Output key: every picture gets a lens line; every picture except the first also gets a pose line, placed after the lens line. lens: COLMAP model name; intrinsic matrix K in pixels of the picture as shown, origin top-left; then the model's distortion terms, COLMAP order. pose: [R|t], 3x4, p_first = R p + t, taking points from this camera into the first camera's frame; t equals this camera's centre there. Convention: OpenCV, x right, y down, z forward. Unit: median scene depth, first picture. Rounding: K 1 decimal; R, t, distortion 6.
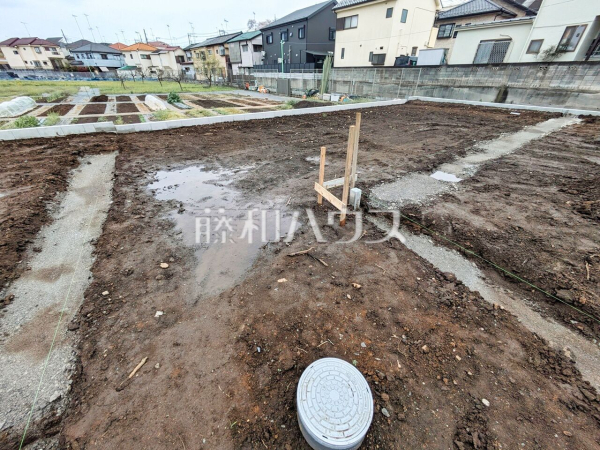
lens RADIAL K [[235.0, 0, 300.5], [0, 235.0, 221.8], [0, 0, 1]] dist [0.001666, 0.000925]
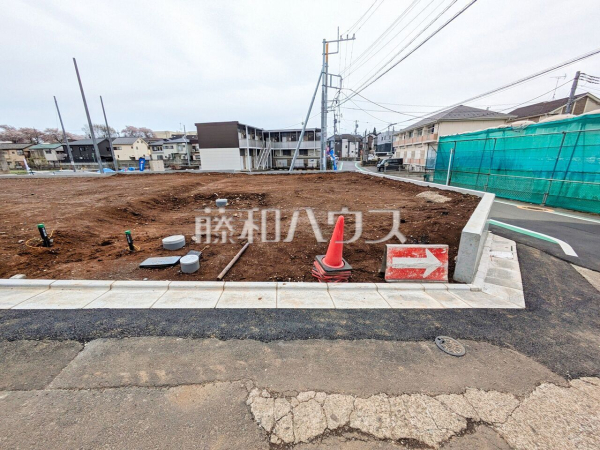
lens RADIAL K [[235.0, 0, 298.8], [0, 235.0, 223.0], [0, 0, 1]] dist [0.001666, 0.000925]
pose [[0.651190, -0.221394, 0.725904, -1.179146], [0.424086, 0.899381, -0.106135, 2.299617], [-0.629367, 0.376960, 0.679558, -3.714876]]
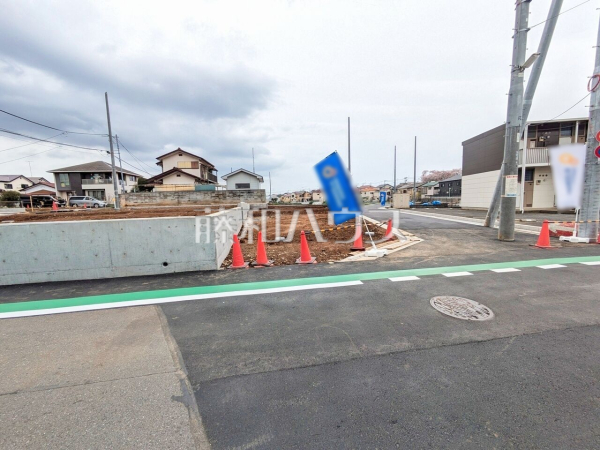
lens RADIAL K [[235.0, 0, 297.2], [0, 235.0, 223.7], [0, 0, 1]] dist [0.001666, 0.000925]
pose [[0.817358, 0.028133, -0.575443, 0.114443], [-0.281464, 0.890999, -0.356230, 2.147347], [0.502697, 0.453133, 0.736183, -3.380077]]
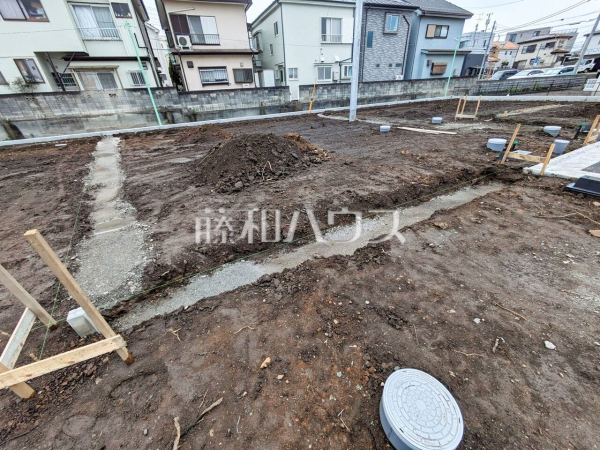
lens RADIAL K [[235.0, 0, 298.5], [0, 235.0, 226.3], [0, 0, 1]] dist [0.001666, 0.000925]
pose [[0.041086, -0.513742, 0.856960, -0.018636], [0.578421, 0.711578, 0.398855, -0.028938], [-0.814703, 0.479297, 0.326395, 0.037008]]
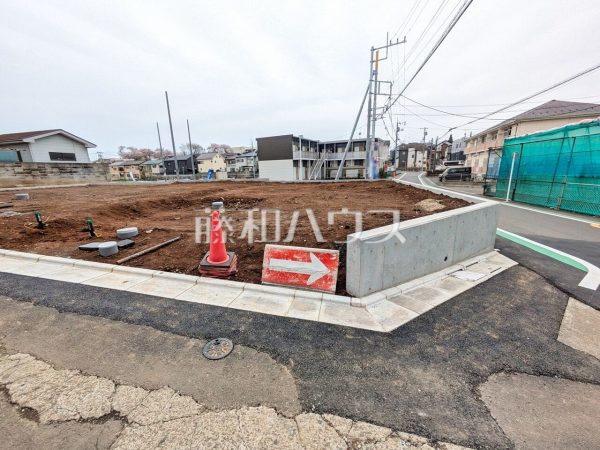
lens RADIAL K [[235.0, 0, 299.7], [0, 235.0, 223.6], [0, 0, 1]] dist [0.001666, 0.000925]
pose [[0.828916, -0.152532, 0.538175, -1.062975], [0.327170, 0.912580, -0.245271, 2.369032], [-0.453716, 0.379384, 0.806356, -3.793700]]
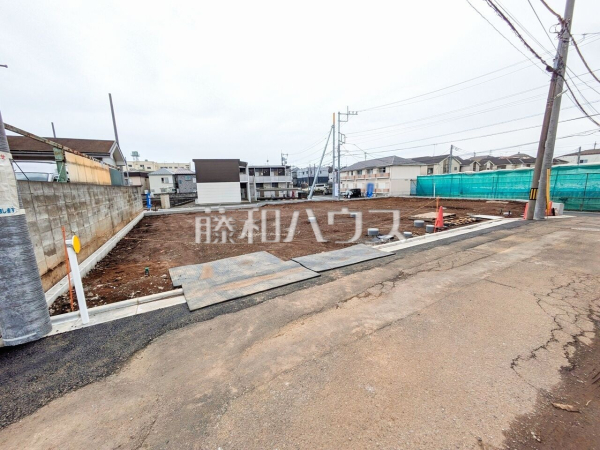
lens RADIAL K [[235.0, 0, 296.9], [0, 235.0, 228.5], [0, 0, 1]] dist [0.001666, 0.000925]
pose [[0.254131, -0.185317, 0.949250, -2.127498], [0.545730, 0.837779, 0.017453, 1.849459], [-0.798496, 0.513598, 0.314039, -3.075562]]
